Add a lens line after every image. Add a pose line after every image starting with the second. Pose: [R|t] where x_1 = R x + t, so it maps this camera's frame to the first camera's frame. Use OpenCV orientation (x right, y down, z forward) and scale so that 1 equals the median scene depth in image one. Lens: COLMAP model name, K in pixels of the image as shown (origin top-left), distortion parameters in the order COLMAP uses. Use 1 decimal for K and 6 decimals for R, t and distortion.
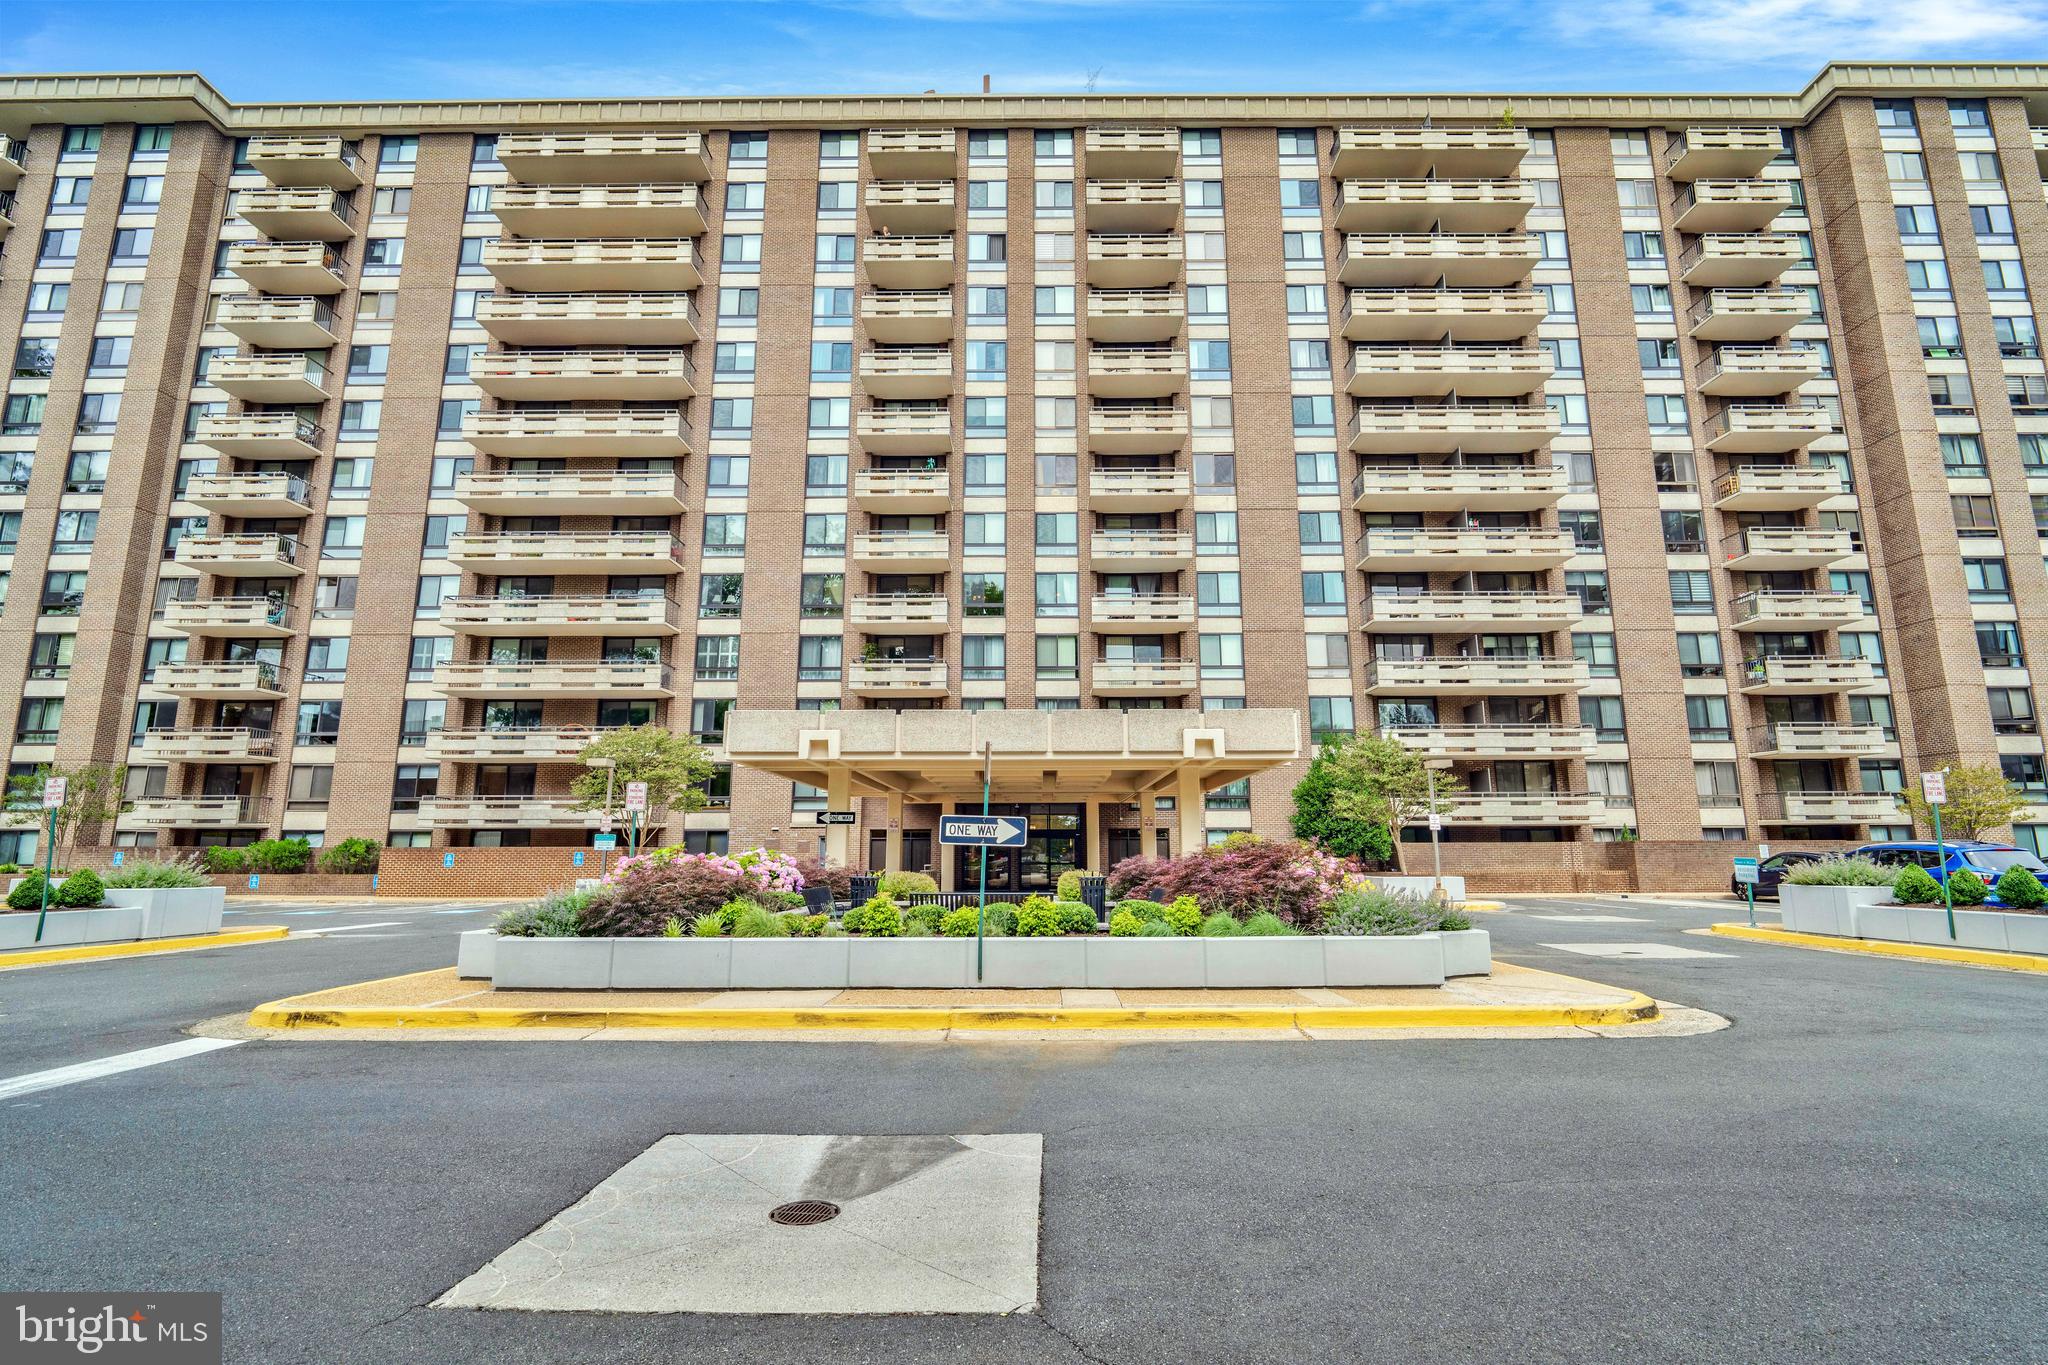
lens RADIAL K [[948.7, 0, 1023.2], [0, 948.7, 666.4], [0, 0, 1]] dist [-0.003367, -0.003336]
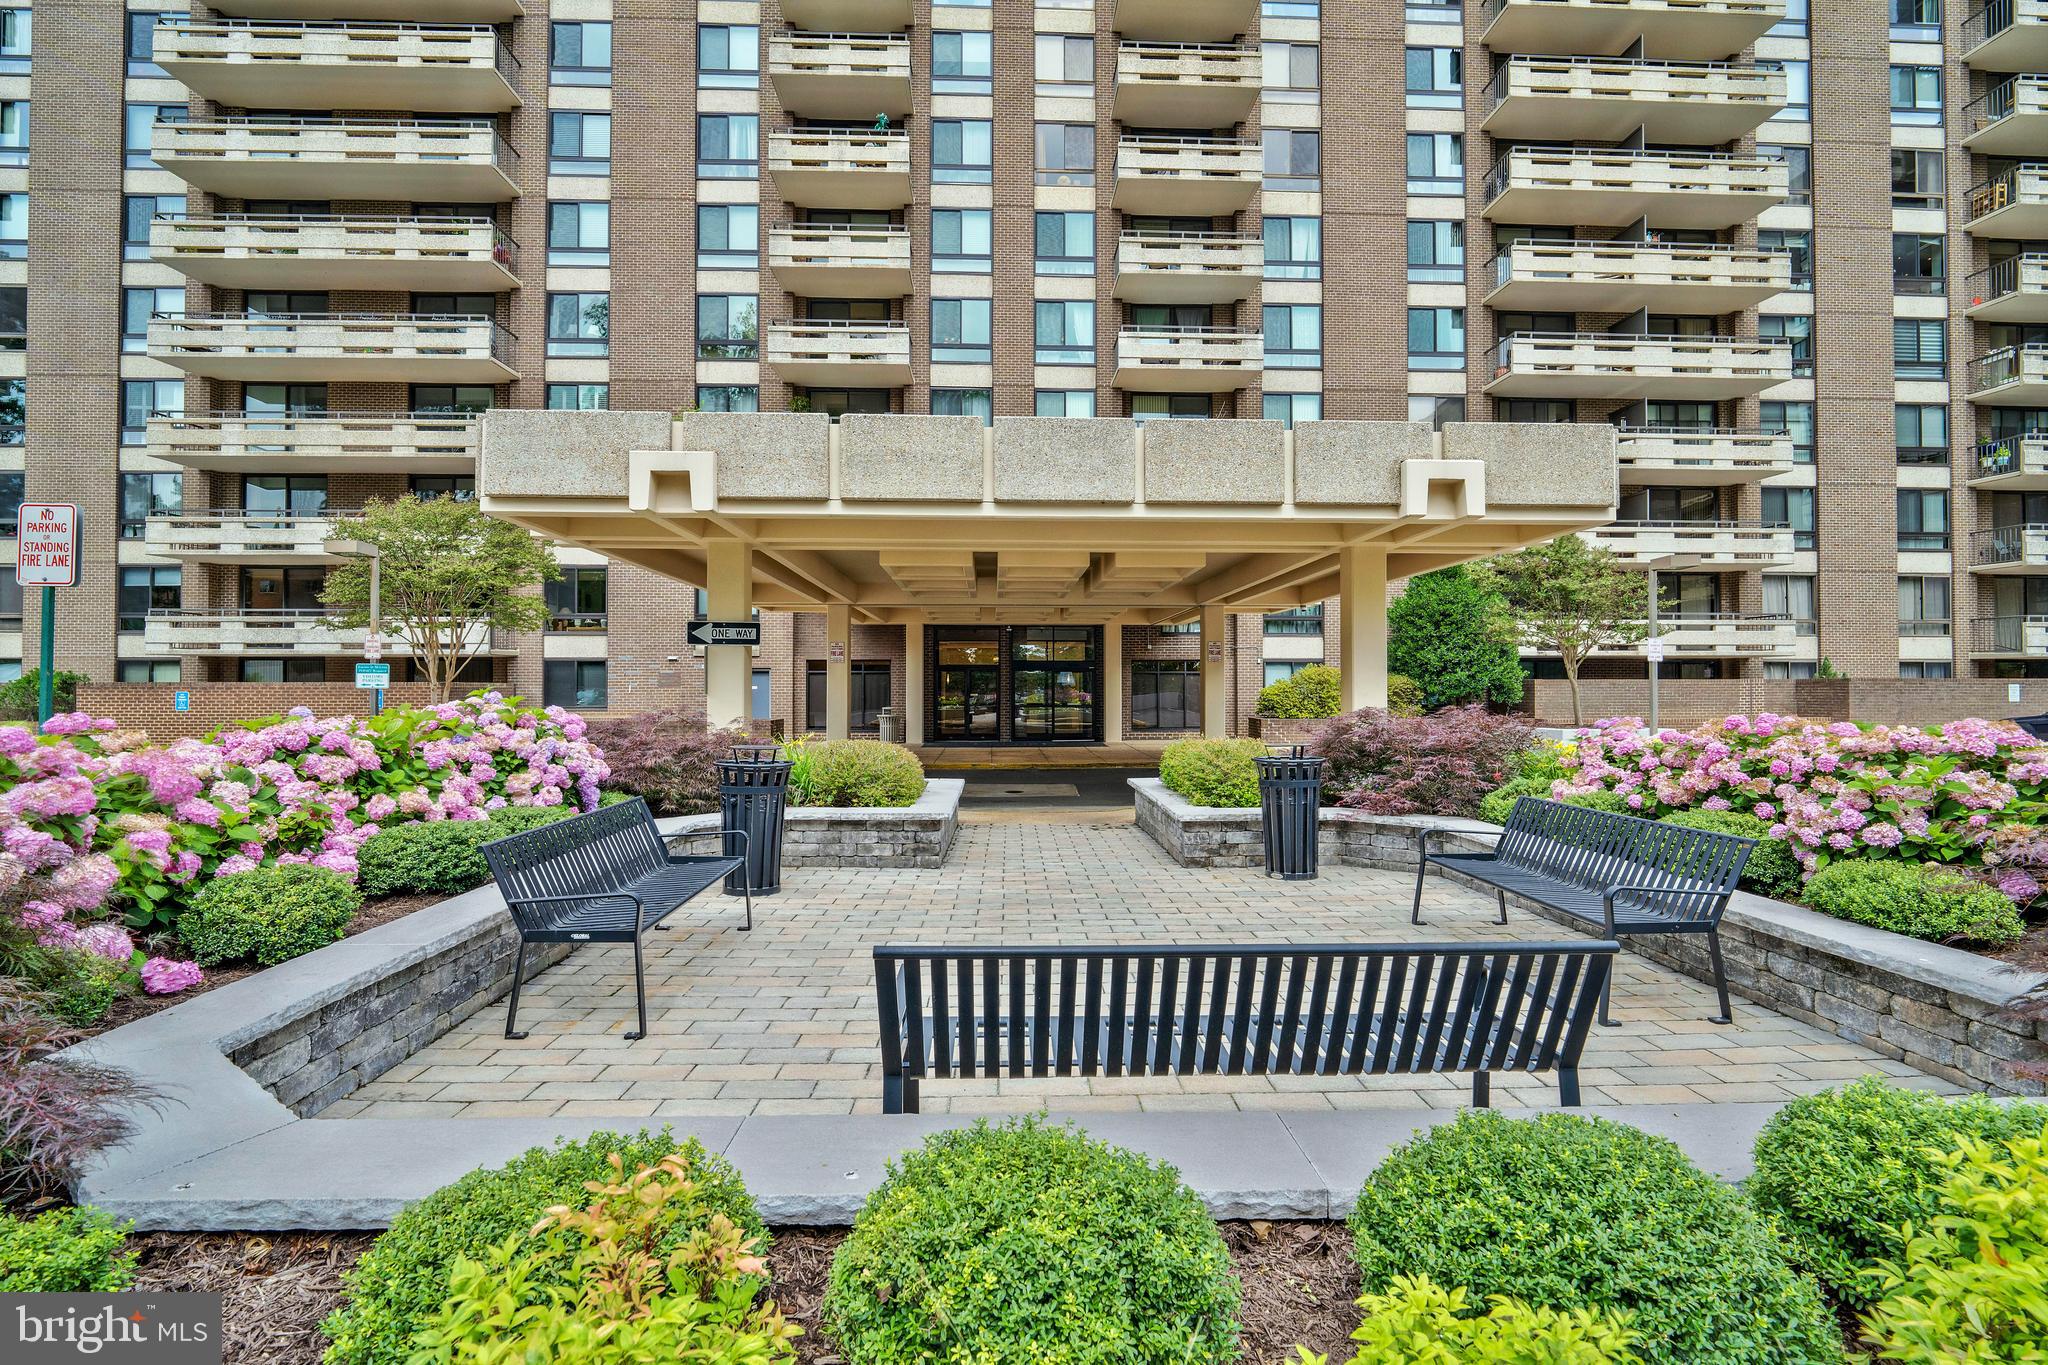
lens RADIAL K [[948.7, 0, 1030.8], [0, 948.7, 684.7], [0, 0, 1]] dist [-0.003367, -0.003336]
pose [[0.998221, 0.002444, 0.059564, -0.031947], [-0.013756, 0.981640, 0.190245, 0.048777], [-0.058005, -0.190726, 0.979928, 0.266250]]
